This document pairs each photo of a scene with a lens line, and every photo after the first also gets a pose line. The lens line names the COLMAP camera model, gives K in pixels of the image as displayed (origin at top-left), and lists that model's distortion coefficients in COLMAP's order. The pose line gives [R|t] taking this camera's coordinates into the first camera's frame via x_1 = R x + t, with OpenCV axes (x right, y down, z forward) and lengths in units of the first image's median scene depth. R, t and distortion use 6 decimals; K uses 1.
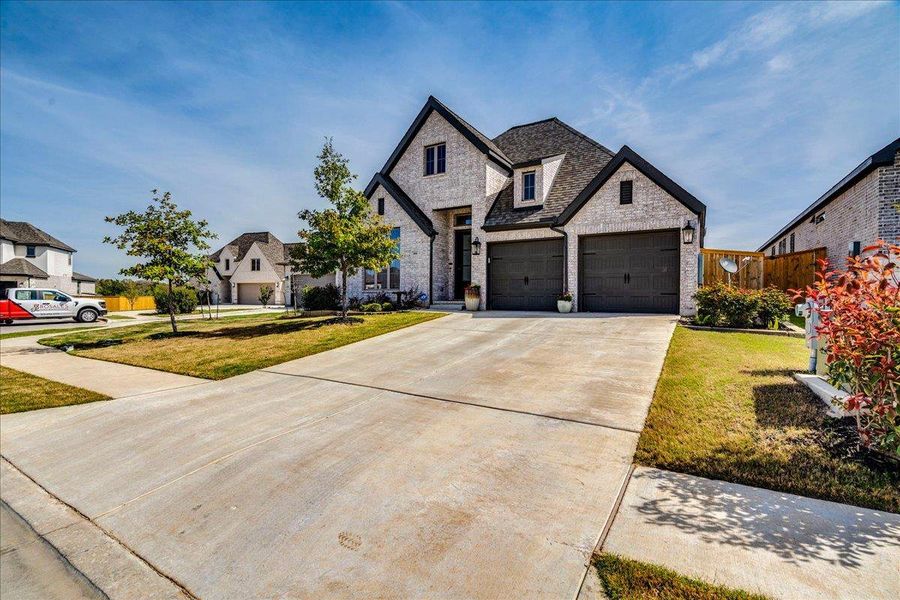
lens RADIAL K [[407.5, 0, 455.9], [0, 407.5, 295.4], [0, 0, 1]] dist [0.001018, 0.000010]
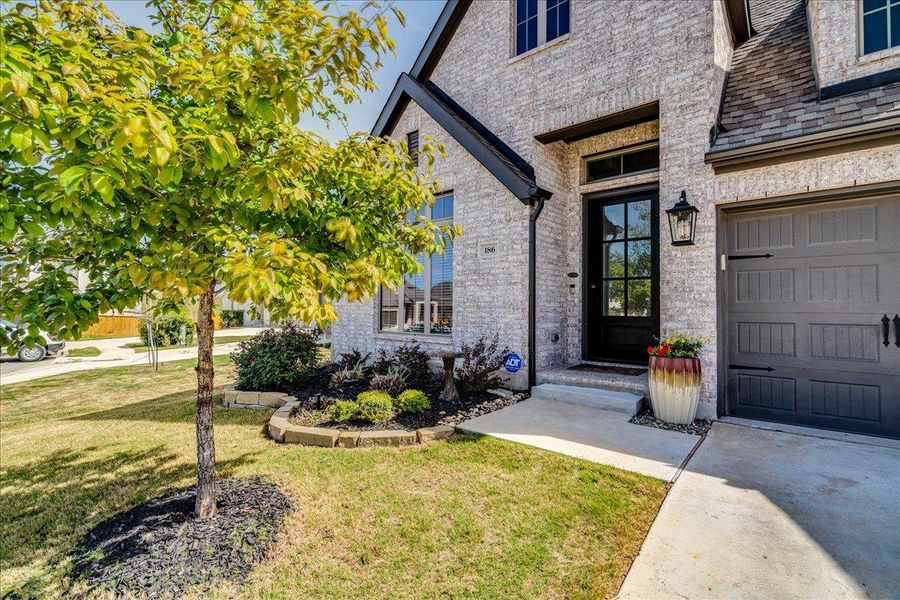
lens RADIAL K [[407.5, 0, 454.2], [0, 407.5, 303.6], [0, 0, 1]] dist [0.001018, 0.000010]
pose [[0.986089, -0.002892, -0.166191, -0.069359], [0.001779, 0.999975, -0.006844, -0.048202], [0.166207, 0.006453, 0.986070, 0.608163]]
